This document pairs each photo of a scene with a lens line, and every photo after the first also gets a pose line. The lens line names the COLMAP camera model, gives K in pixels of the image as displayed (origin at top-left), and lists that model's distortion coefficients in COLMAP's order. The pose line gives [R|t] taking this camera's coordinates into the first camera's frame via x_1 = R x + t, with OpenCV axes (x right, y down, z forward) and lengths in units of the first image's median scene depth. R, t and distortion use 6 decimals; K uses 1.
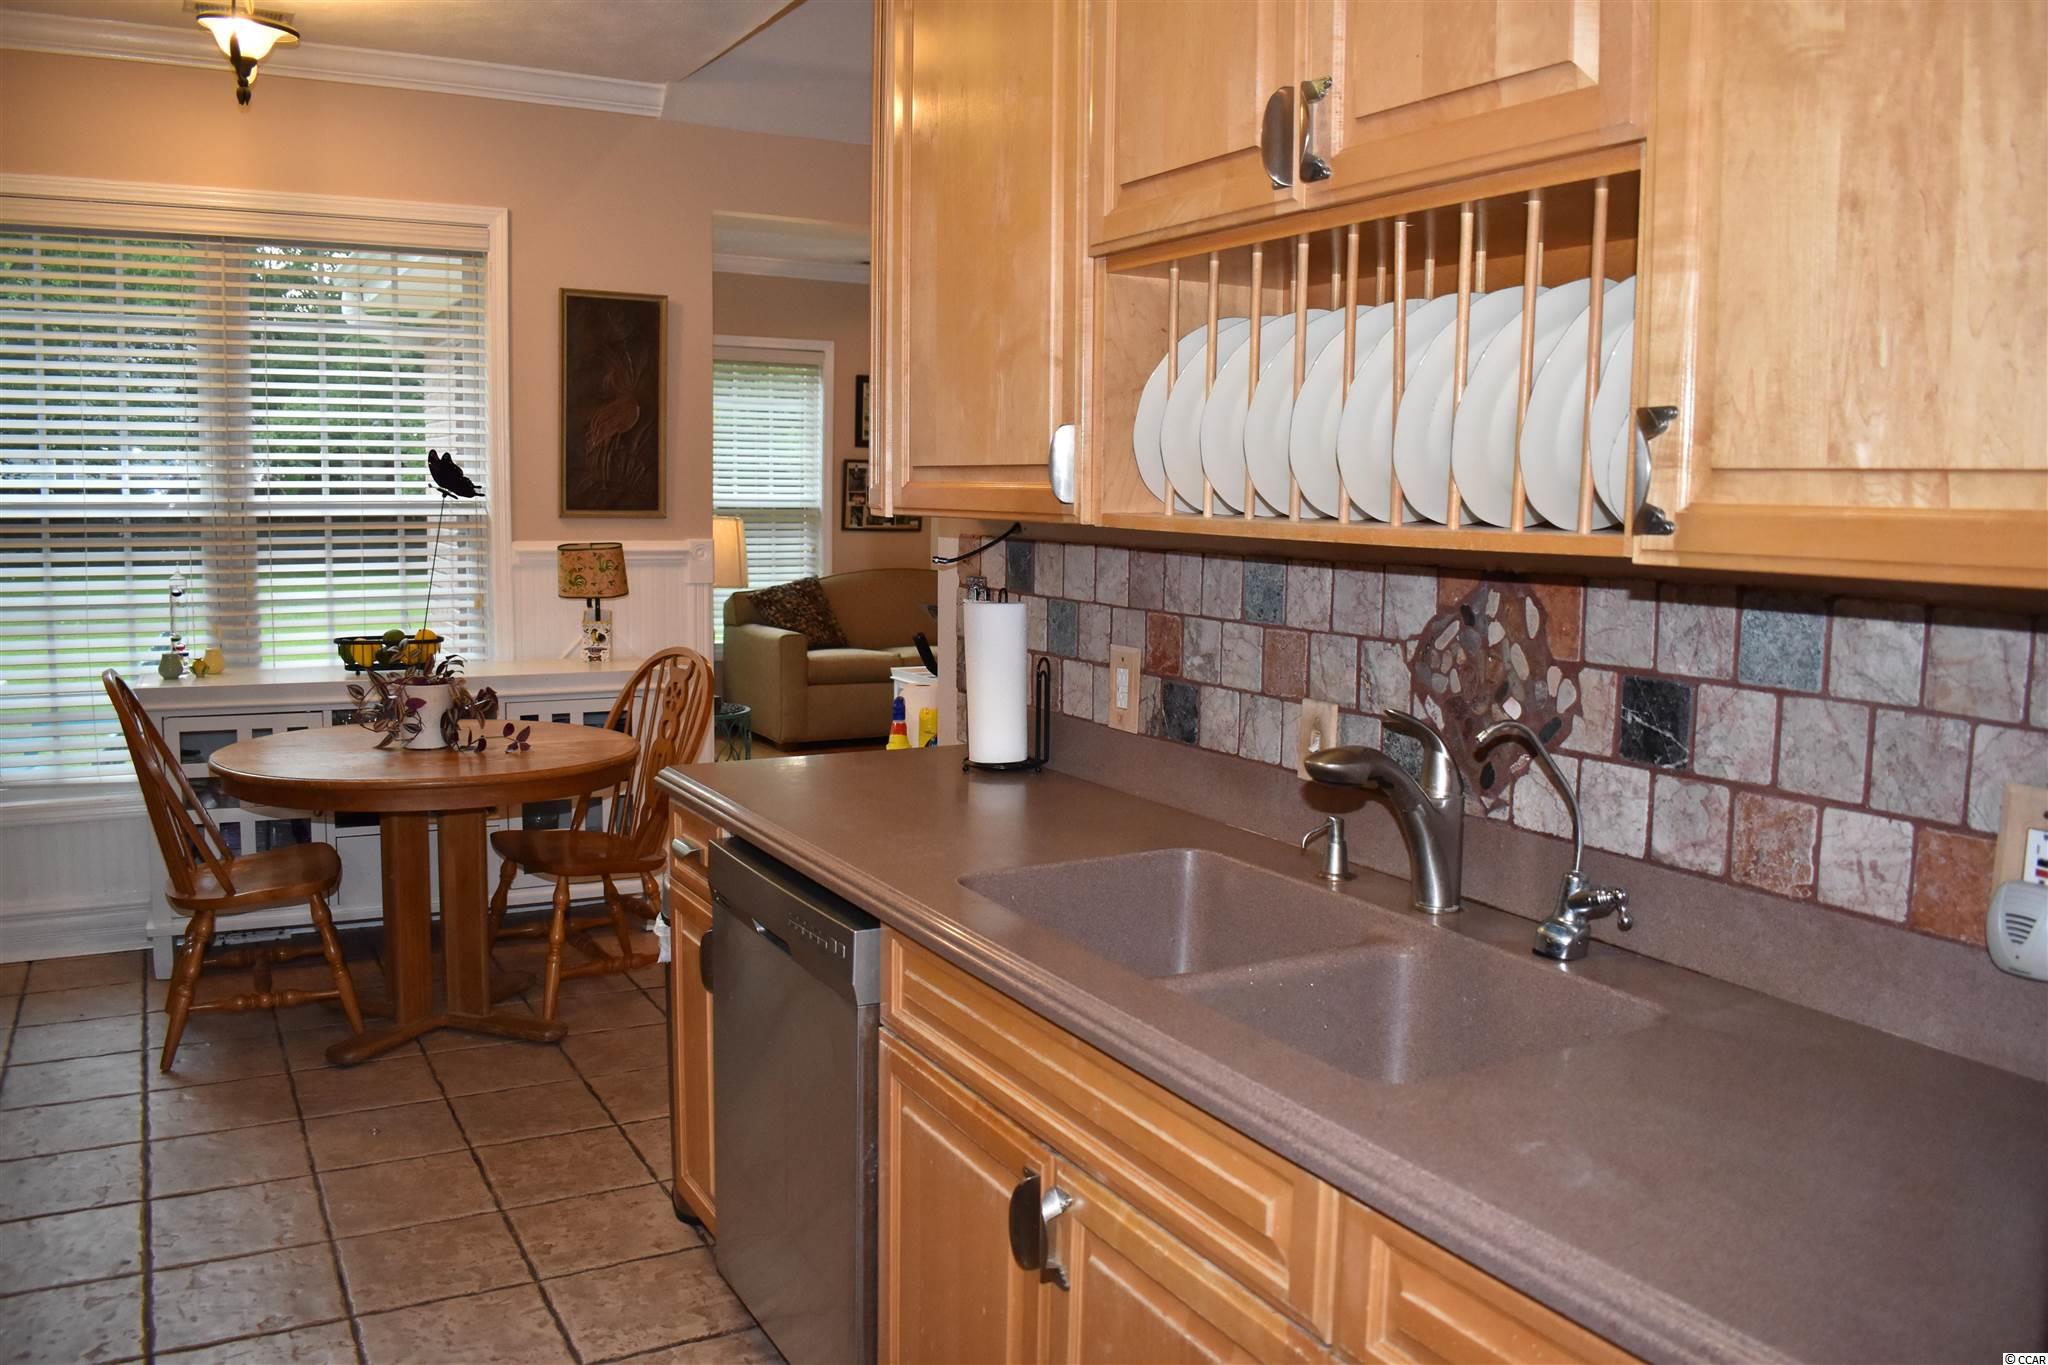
lens RADIAL K [[1607.7, 0, 1023.0], [0, 1607.7, 682.4], [0, 0, 1]] dist [-0.097273, 0.022739]
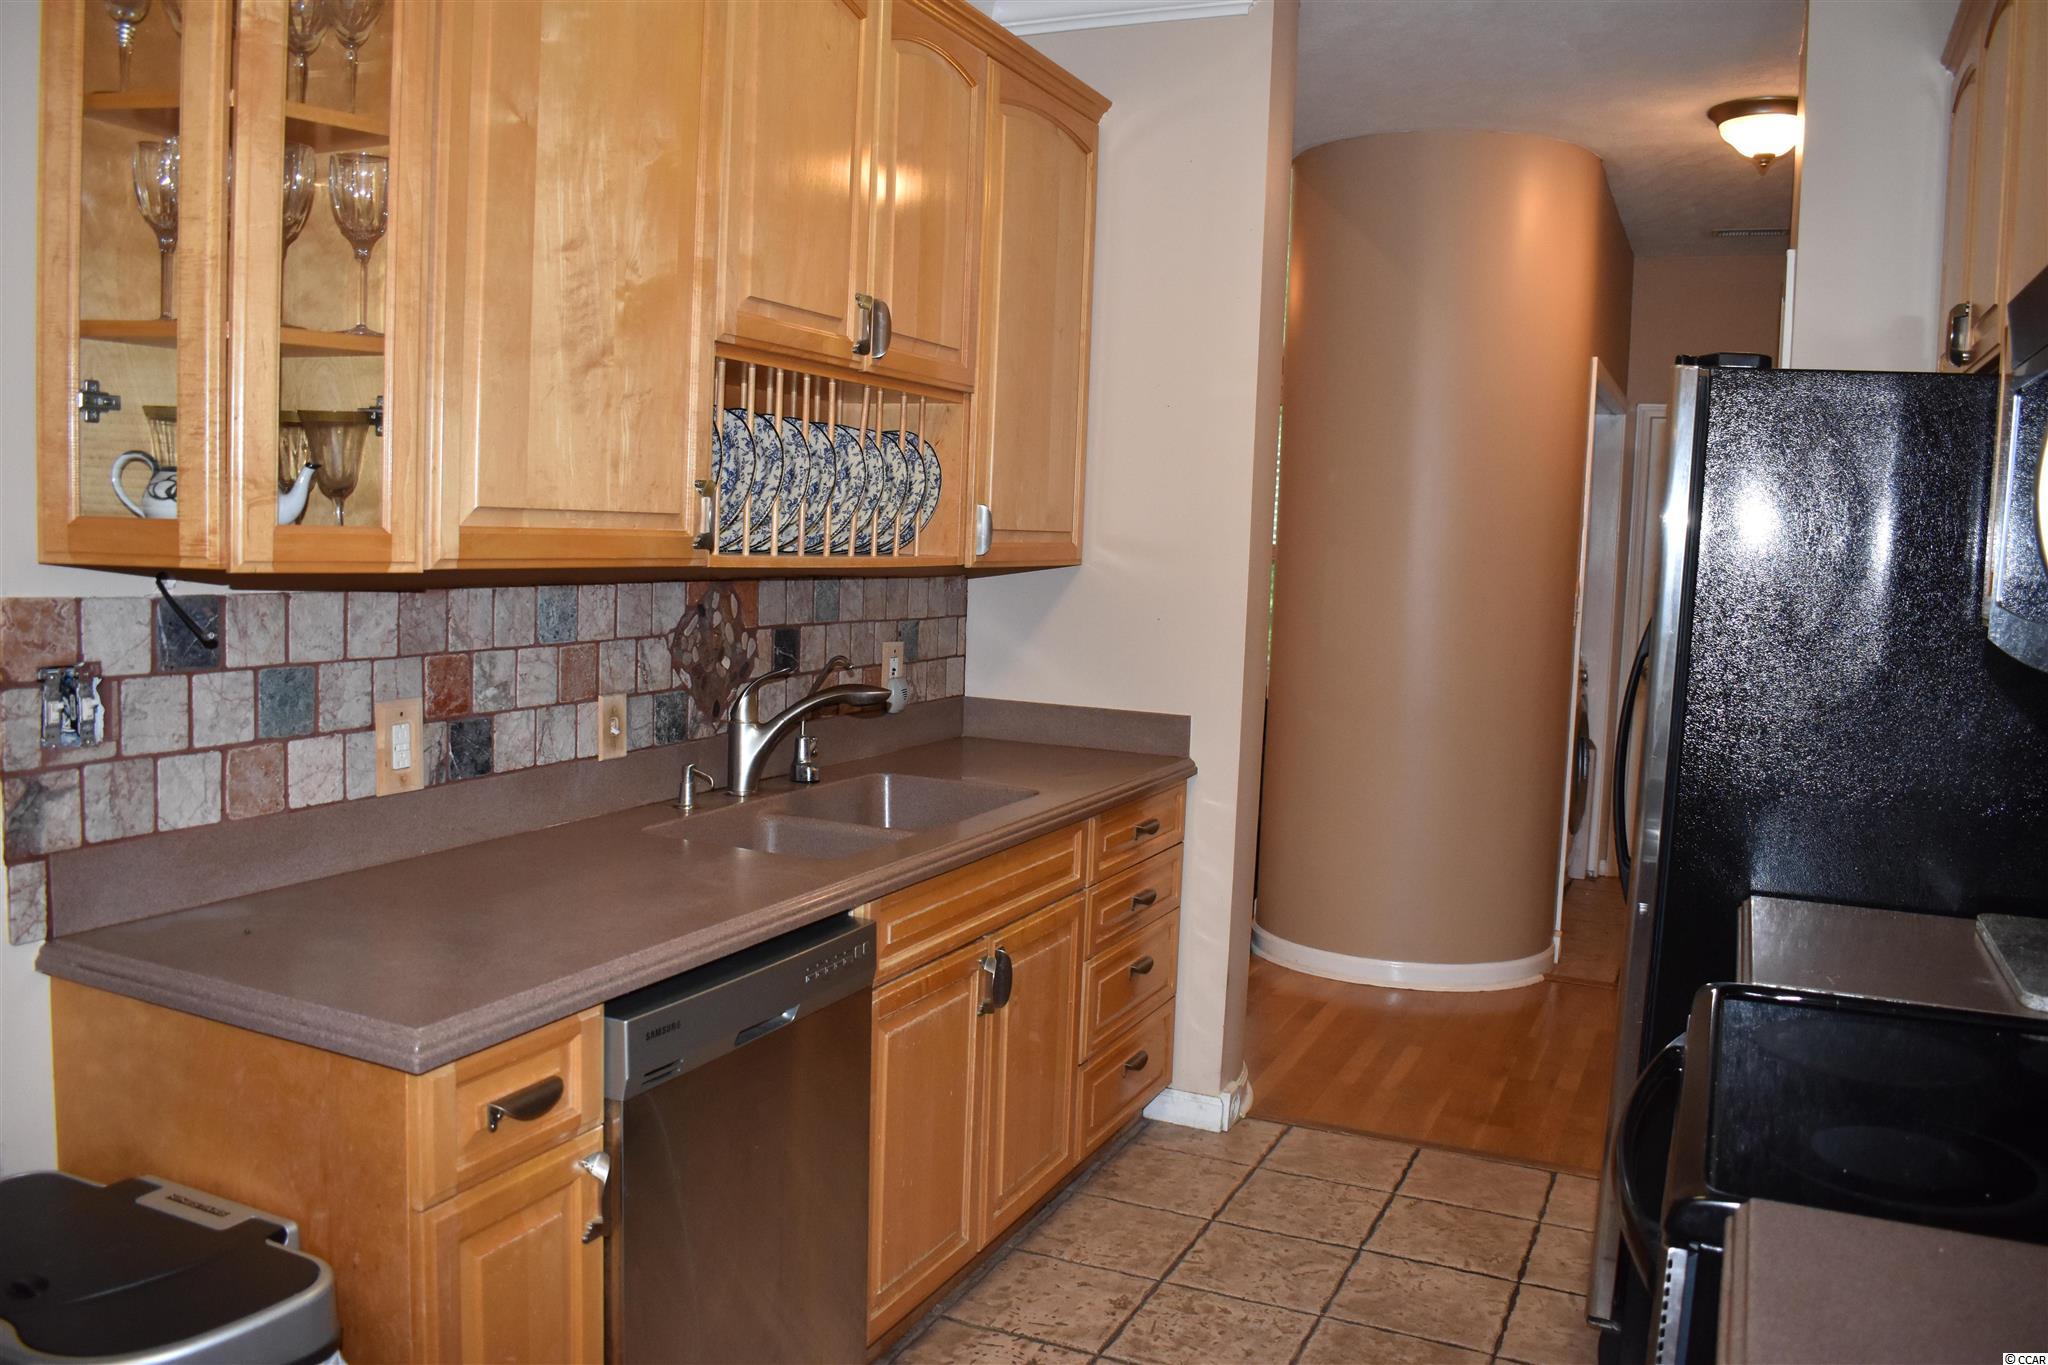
lens RADIAL K [[1607.7, 0, 1021.2], [0, 1607.7, 679.3], [0, 0, 1]] dist [-0.097273, 0.022739]
pose [[-0.591407, -0.119767, 0.797429, -0.960716], [0.041409, 0.983093, 0.178363, -0.200935], [-0.805309, 0.138506, -0.576449, 1.390084]]
